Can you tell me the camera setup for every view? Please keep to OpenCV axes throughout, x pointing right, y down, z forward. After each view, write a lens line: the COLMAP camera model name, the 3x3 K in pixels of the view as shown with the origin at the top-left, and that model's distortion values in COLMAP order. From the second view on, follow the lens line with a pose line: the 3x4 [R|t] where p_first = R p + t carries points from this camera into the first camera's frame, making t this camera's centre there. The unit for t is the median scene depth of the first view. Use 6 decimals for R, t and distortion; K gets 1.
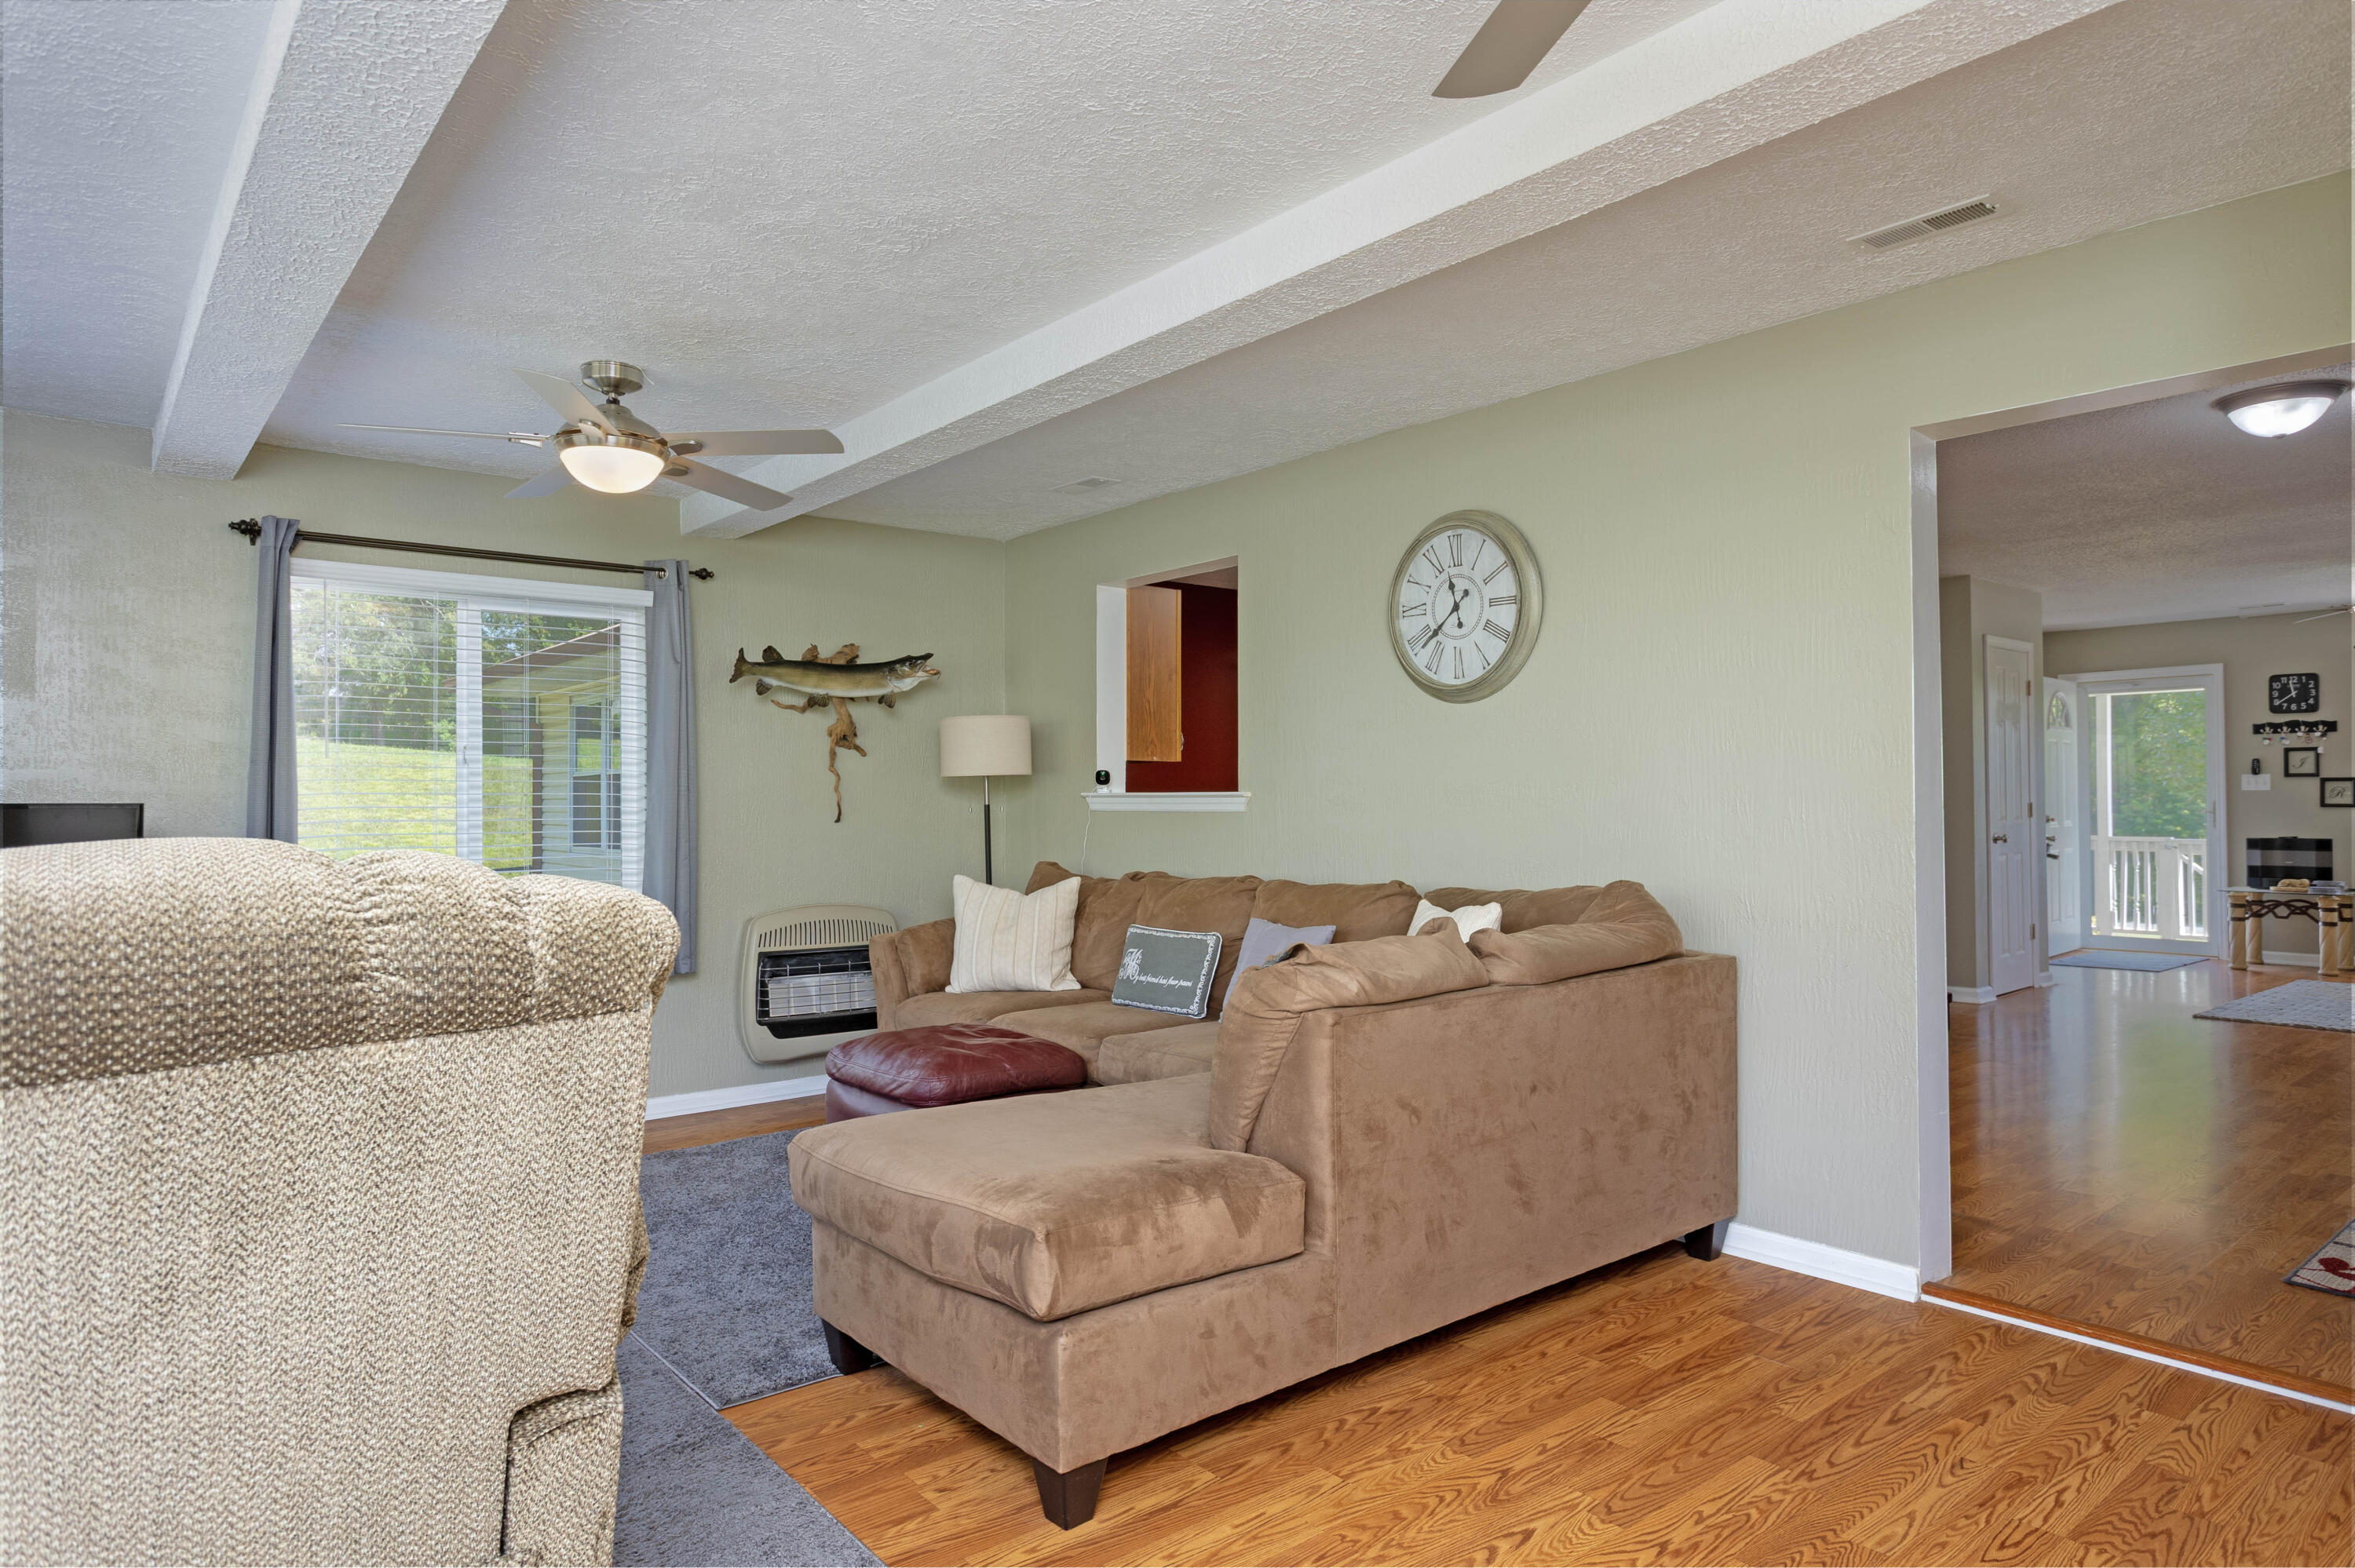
lens RADIAL K [[1385.6, 0, 1177.5], [0, 1385.6, 784.0], [0, 0, 1]] dist [-0.003079, -0.000657]
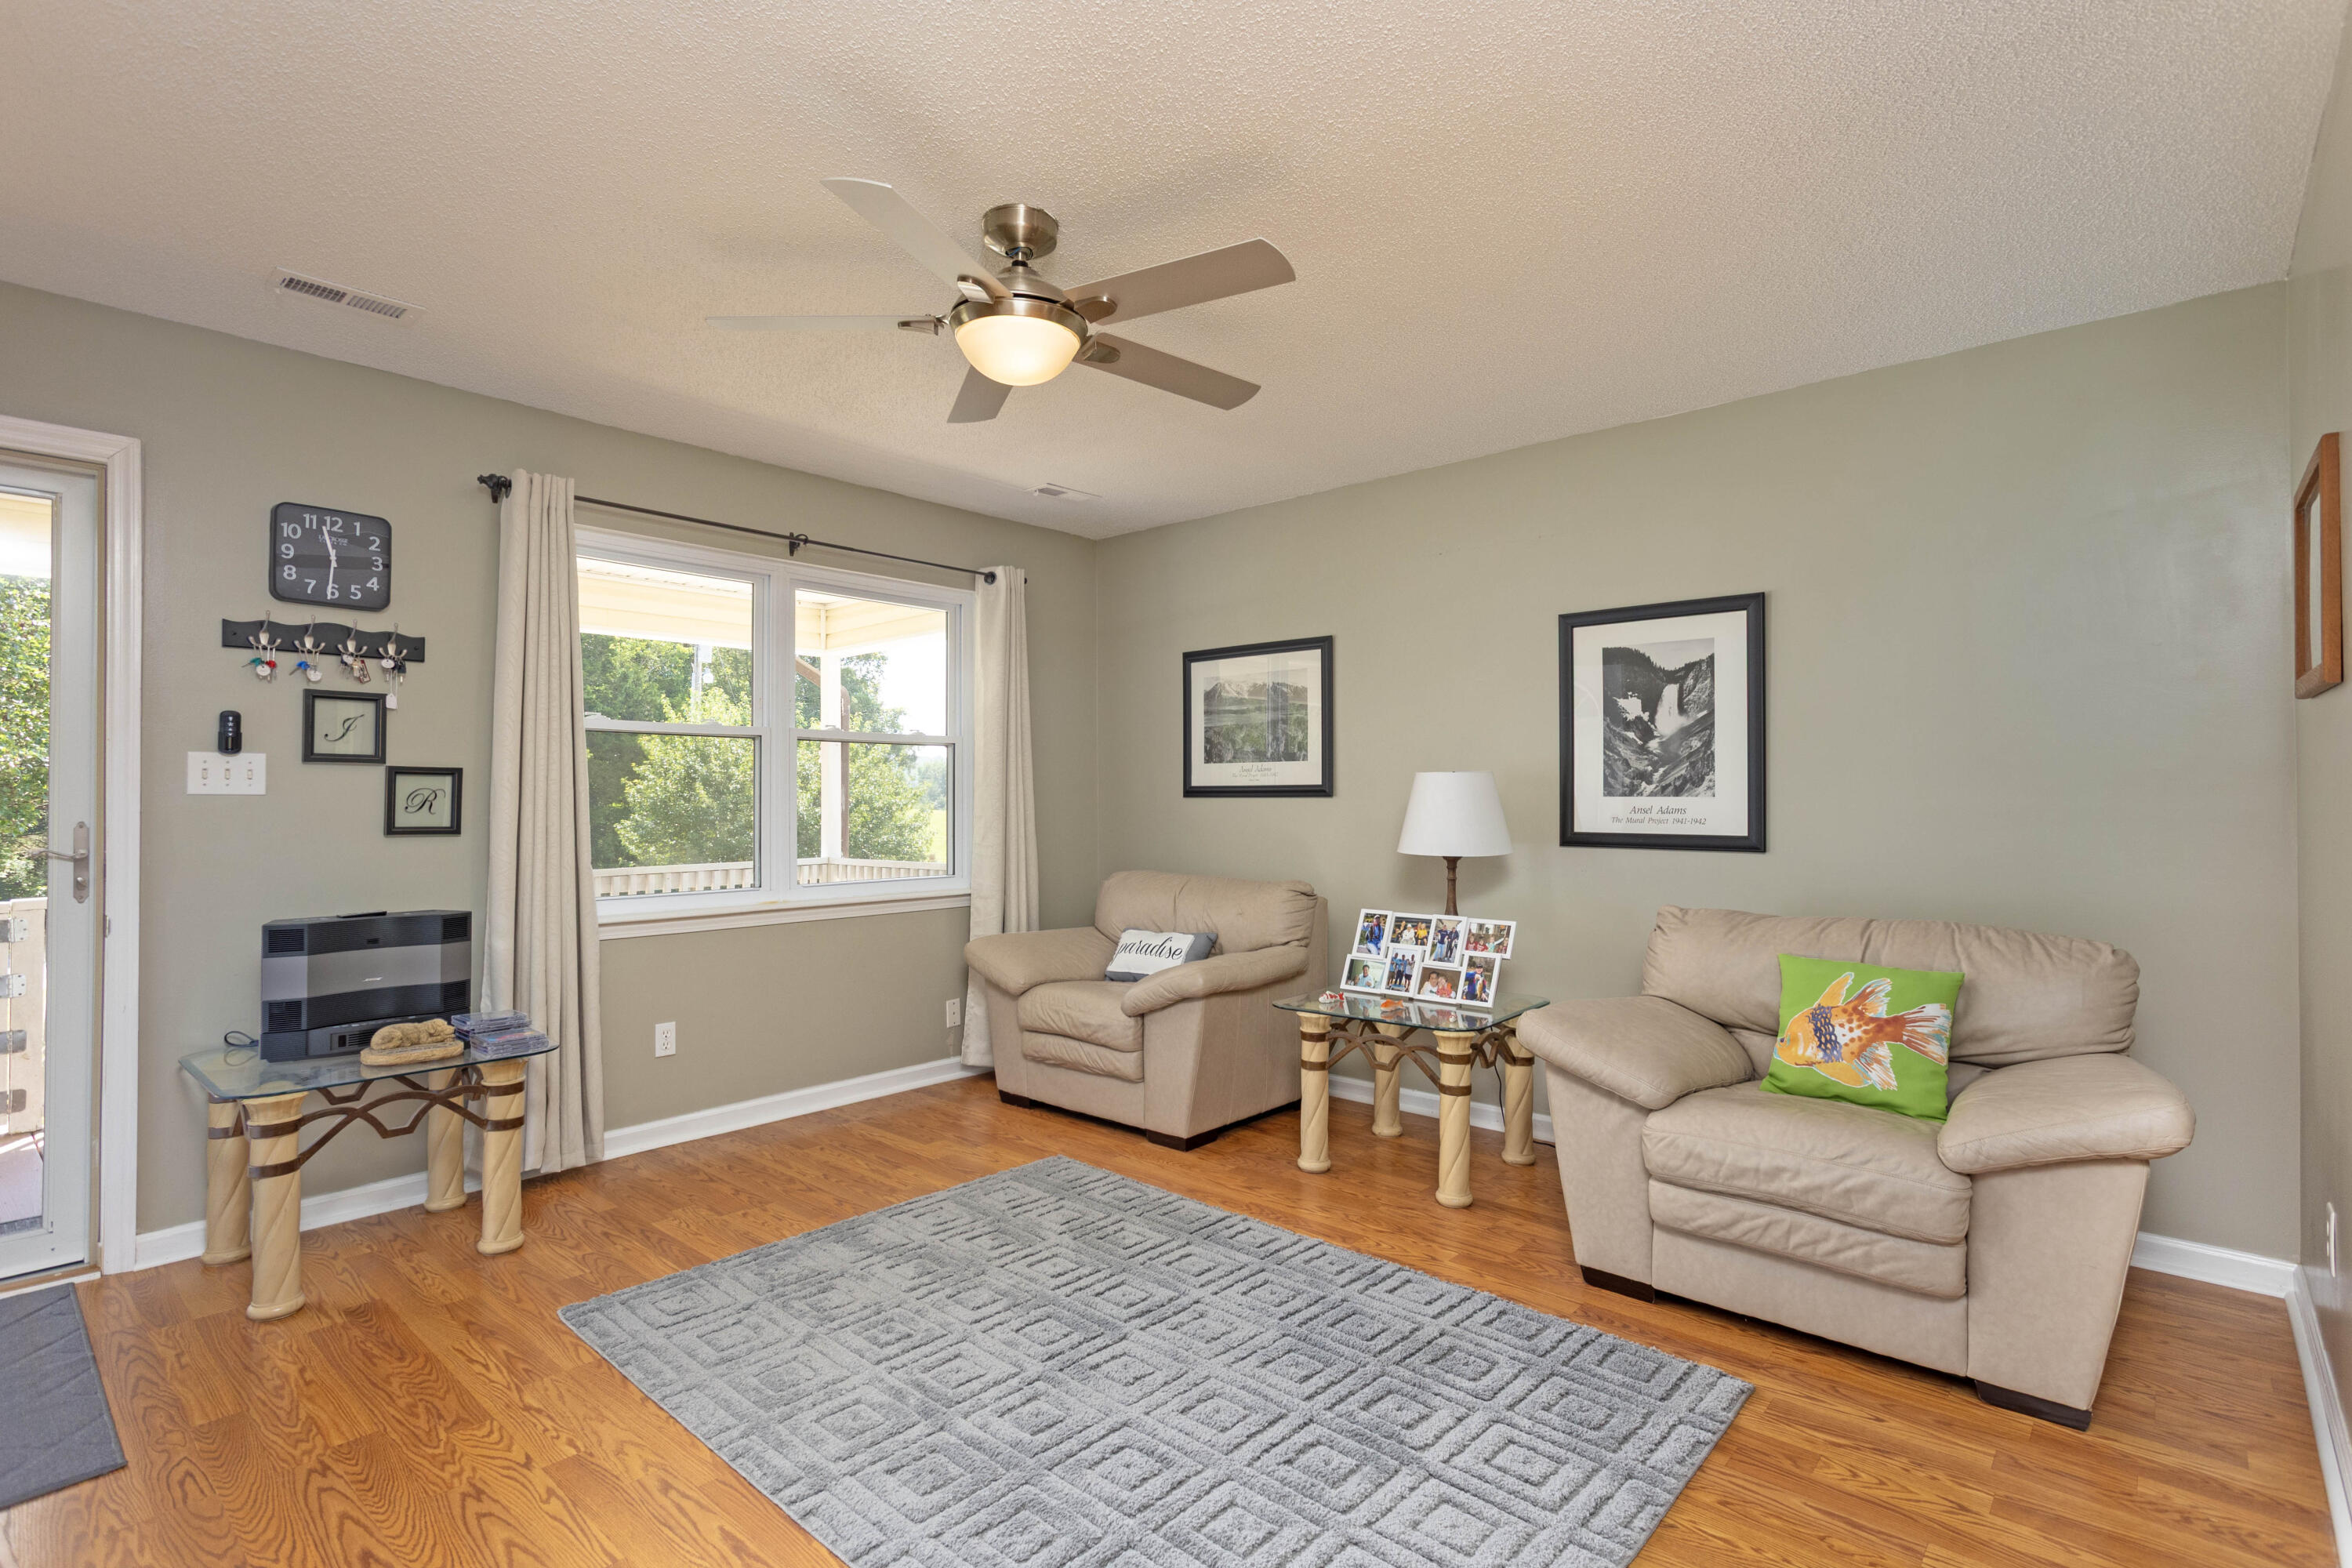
lens RADIAL K [[1138.9, 0, 1176.0], [0, 1138.9, 784.0], [0, 0, 1]] dist [0.013028, -0.000399]
pose [[-0.131625, 0.019197, 0.991114, 0.442851], [-0.007683, 0.999763, -0.020385, 0.006259], [-0.991270, -0.010298, -0.131447, 0.803306]]
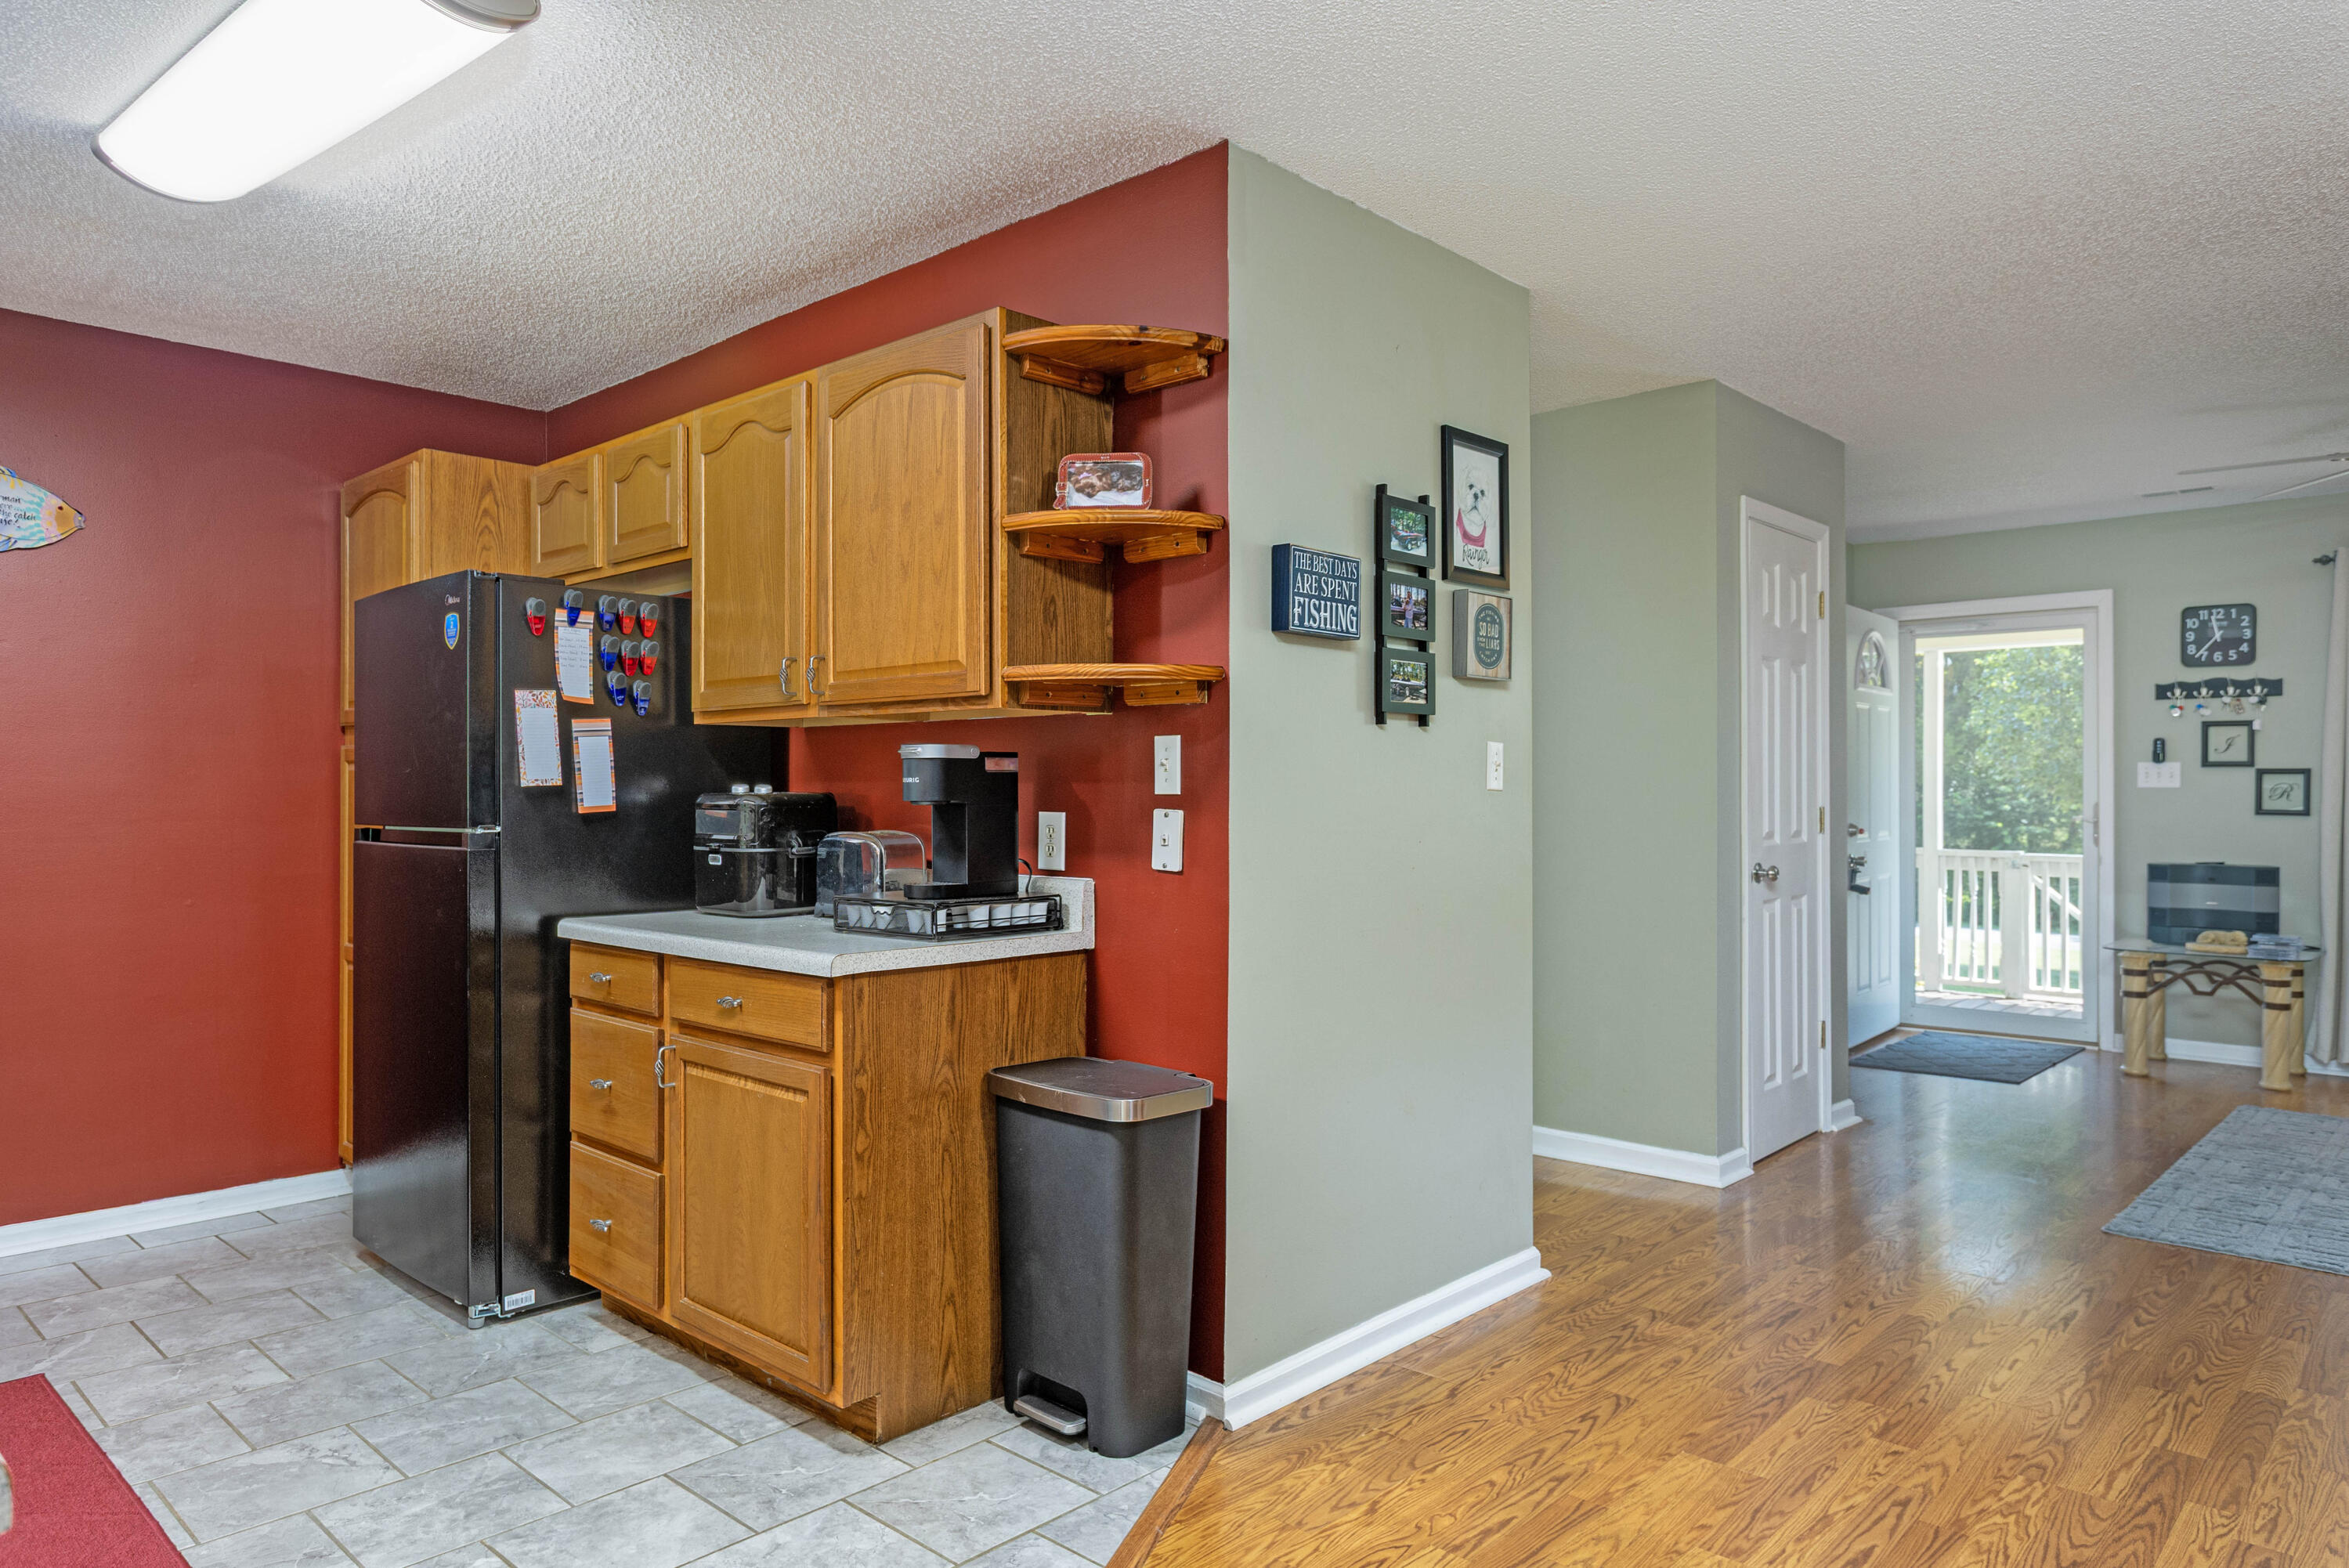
lens RADIAL K [[1485.2, 0, 1174.5], [0, 1485.2, 784.0], [0, 0, 1]] dist [0.000876, -0.000507]
pose [[0.992438, 0.006621, 0.122571, 0.249719], [-0.007712, 0.999935, 0.008434, 0.000644], [-0.122507, -0.009316, 0.992424, 0.382980]]
